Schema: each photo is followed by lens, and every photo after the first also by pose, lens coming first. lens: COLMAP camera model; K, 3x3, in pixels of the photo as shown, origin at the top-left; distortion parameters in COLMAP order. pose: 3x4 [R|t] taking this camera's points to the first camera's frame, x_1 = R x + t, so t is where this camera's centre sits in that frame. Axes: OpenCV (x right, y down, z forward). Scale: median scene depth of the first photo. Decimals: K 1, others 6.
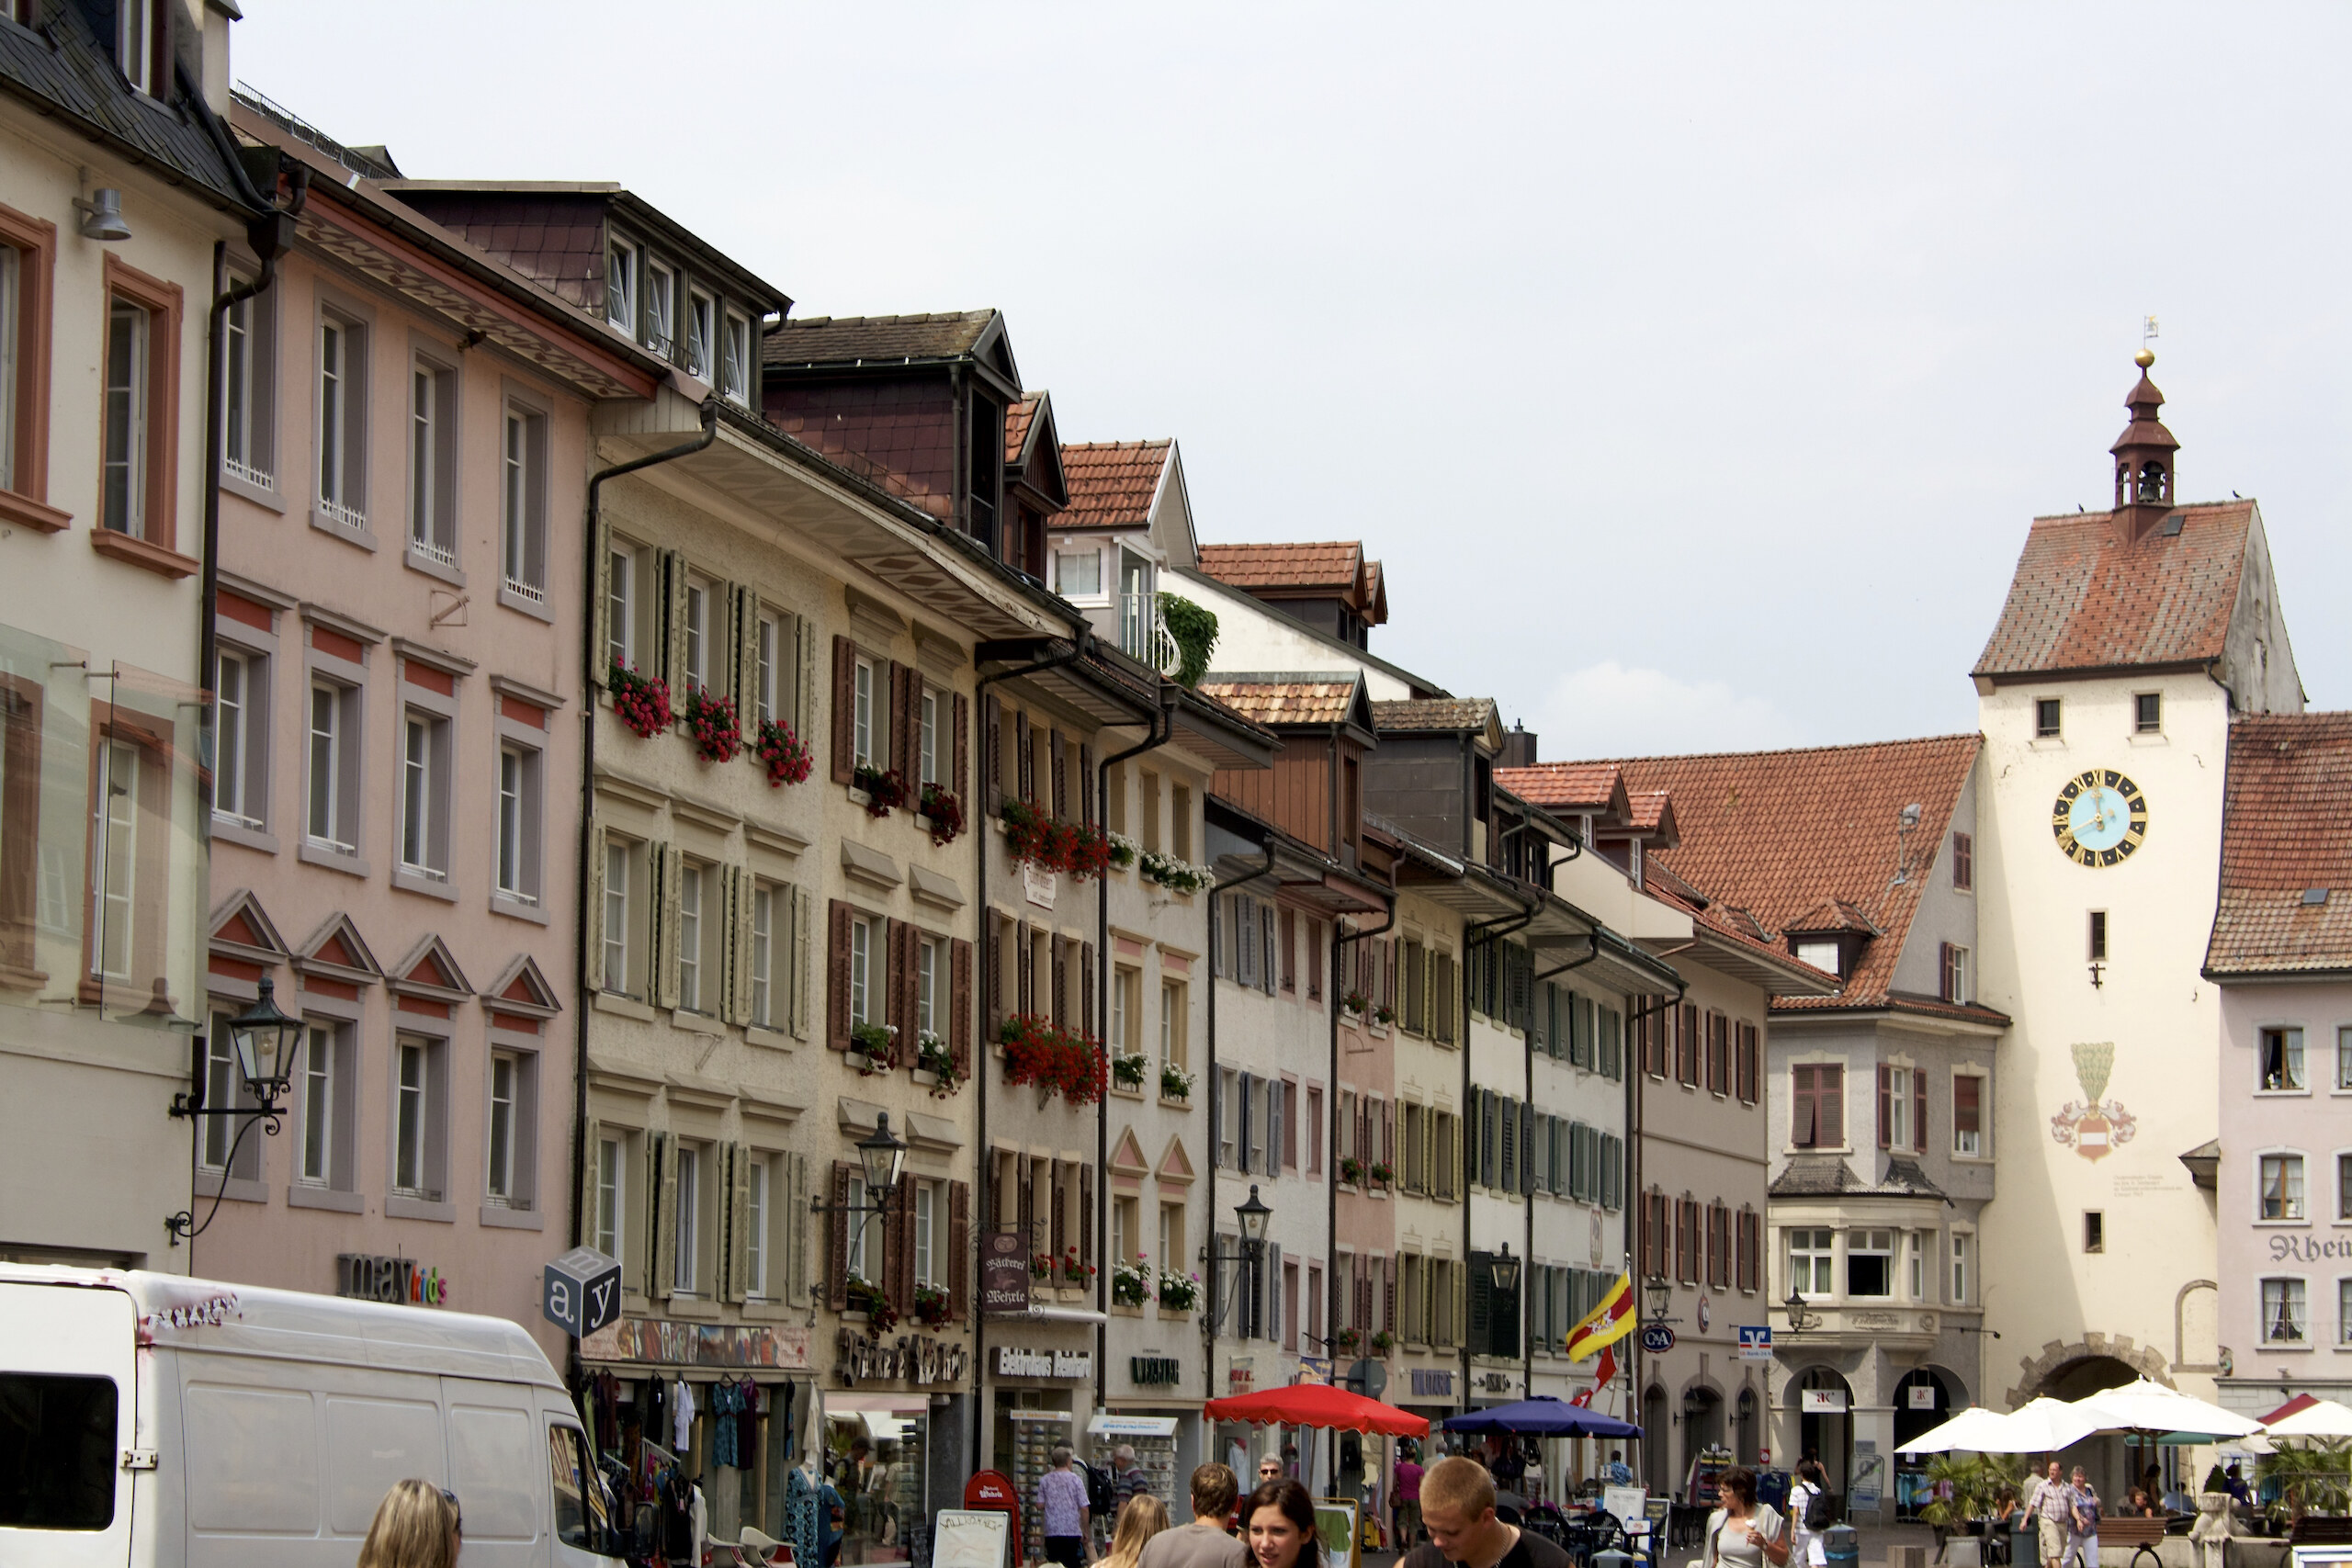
lens RADIAL K [[5563.9, 0, 1178.3], [0, 5563.9, 775.3], [0, 0, 1]] dist [0.070366, 0.000000]
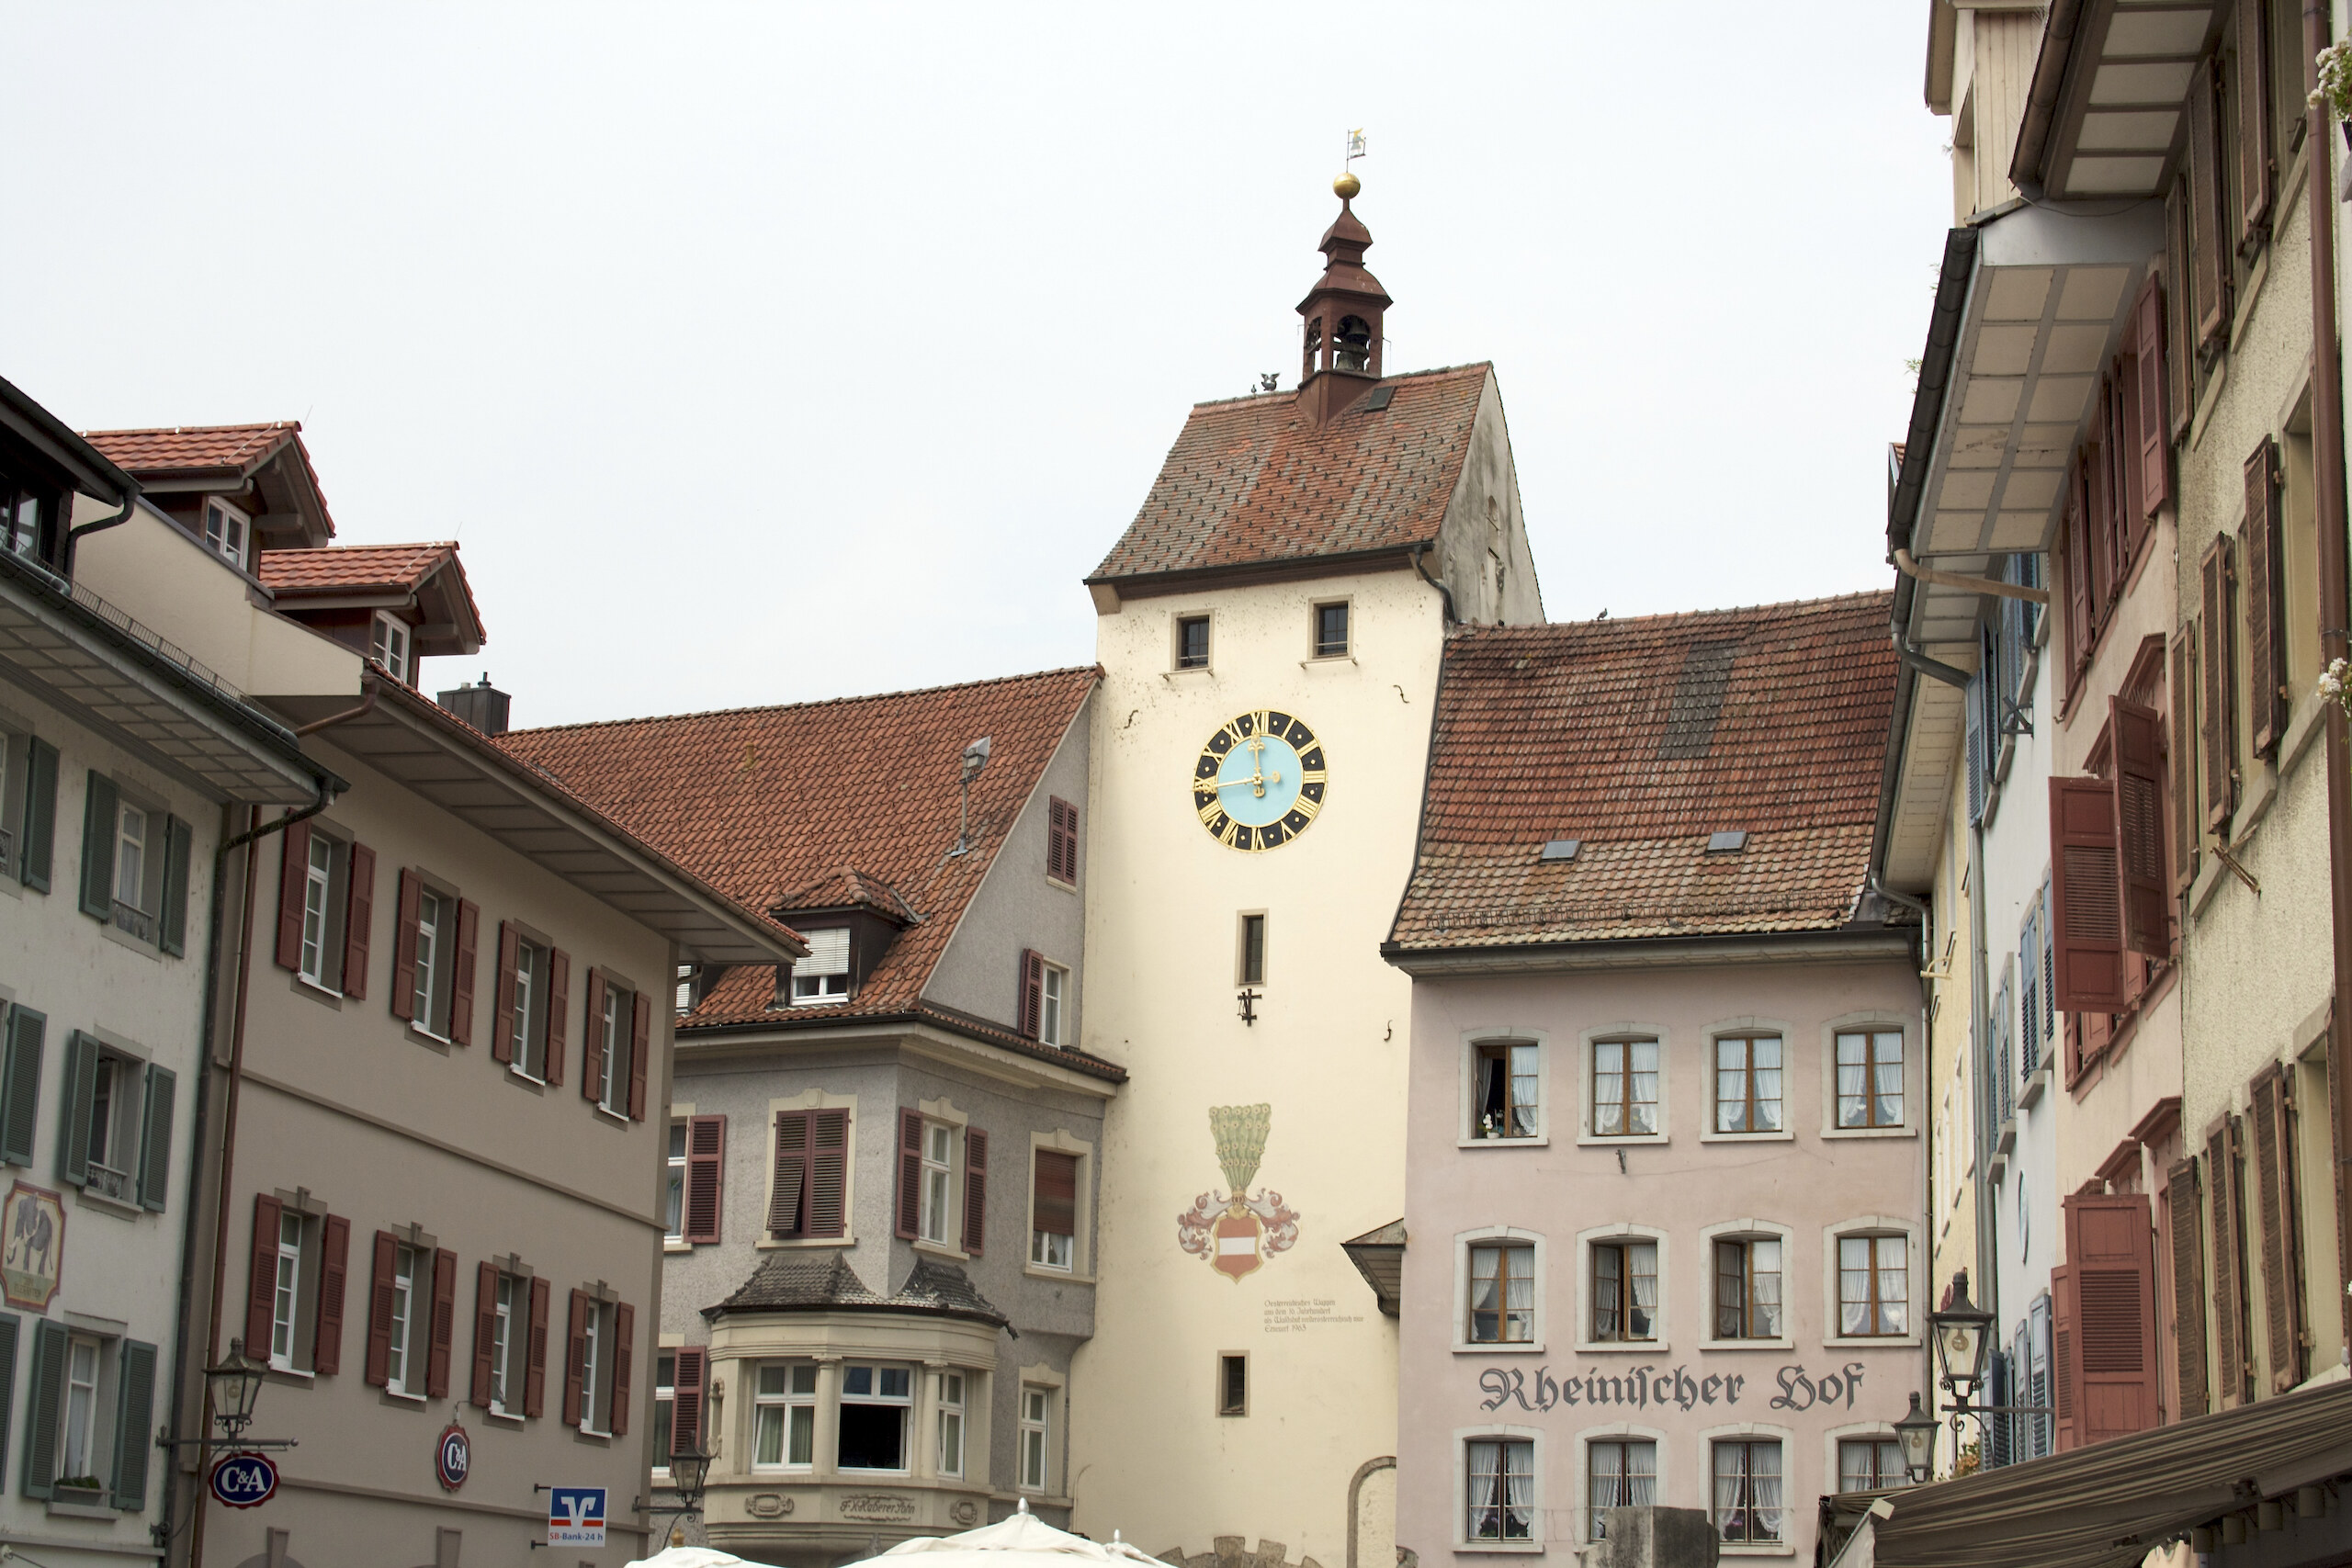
lens RADIAL K [[4020.6, 0, 1226.4], [0, 4020.6, 771.2], [0, 0, 1]] dist [-0.008097, 0.000000]
pose [[0.993841, 0.034813, 0.105209, 0.111092], [-0.022970, 0.993471, -0.111750, 0.063330], [-0.108413, 0.108645, 0.988151, 0.520294]]
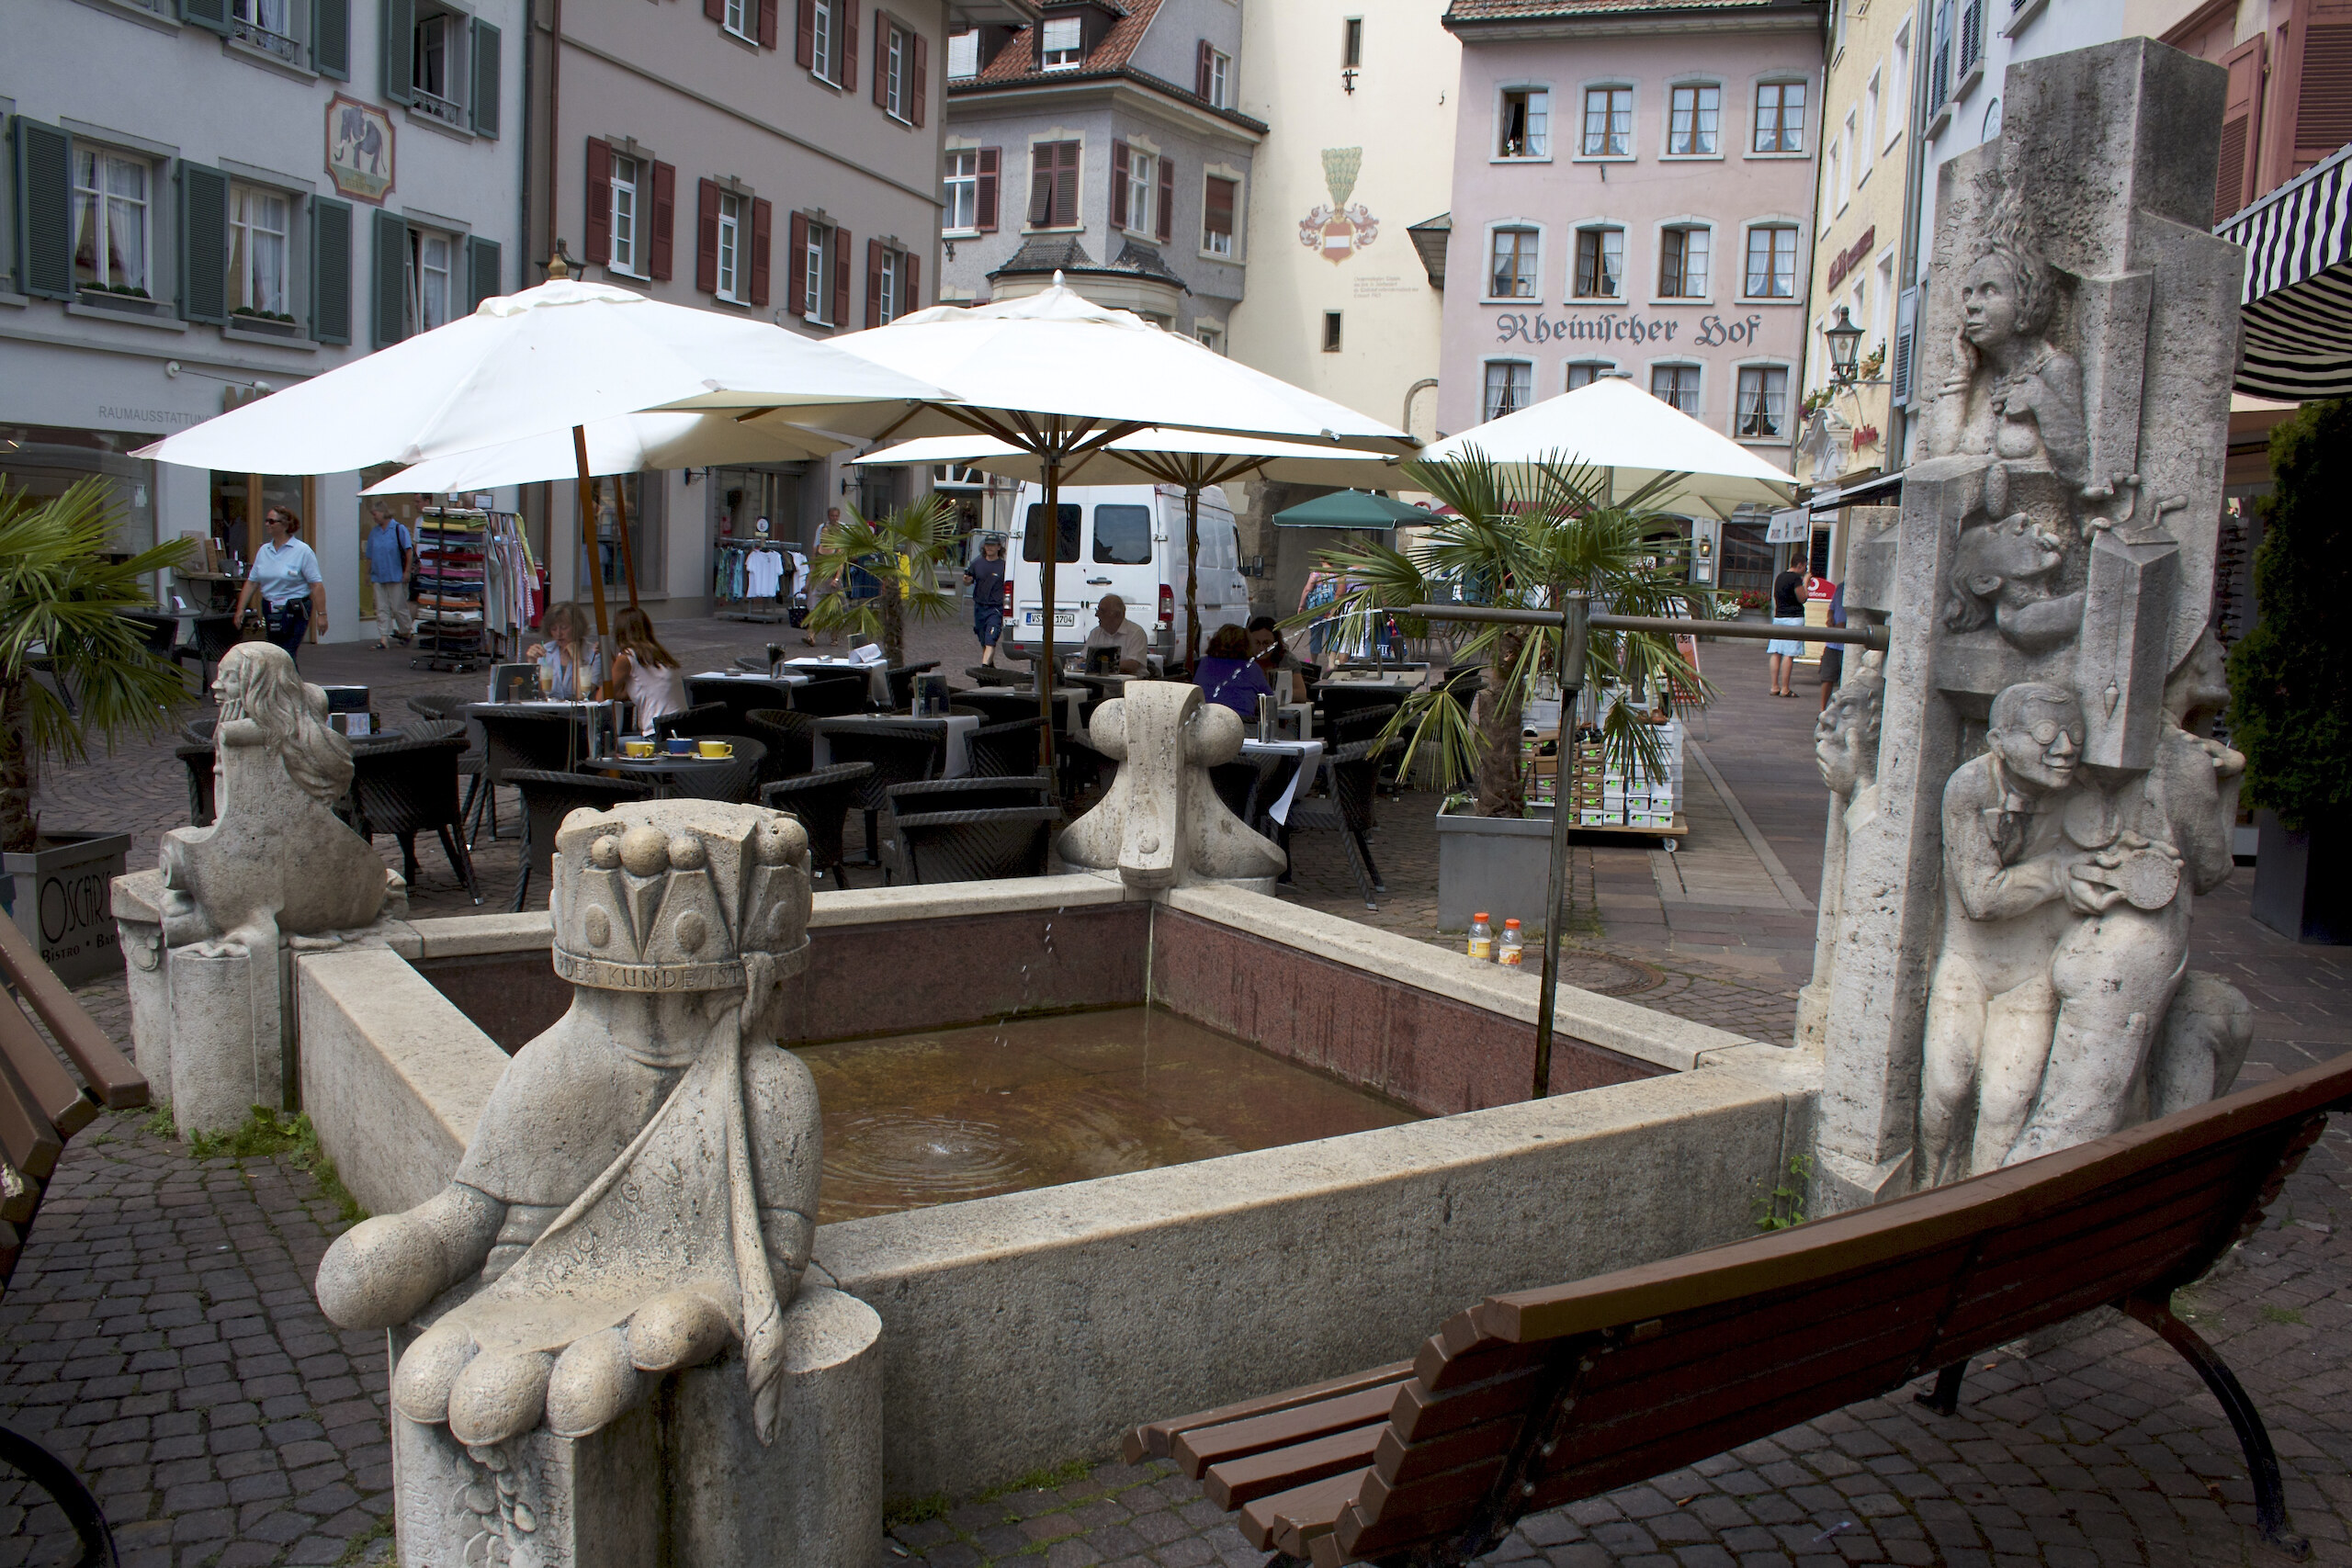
lens RADIAL K [[2022.2, 0, 1183.5], [0, 2022.2, 779.3], [0, 0, 1]] dist [-0.107905, 0.014555]
pose [[0.998818, 0.027897, 0.039804, 0.125198], [-0.036451, 0.971621, 0.233719, 0.077252], [-0.032155, -0.234894, 0.971489, 0.624672]]
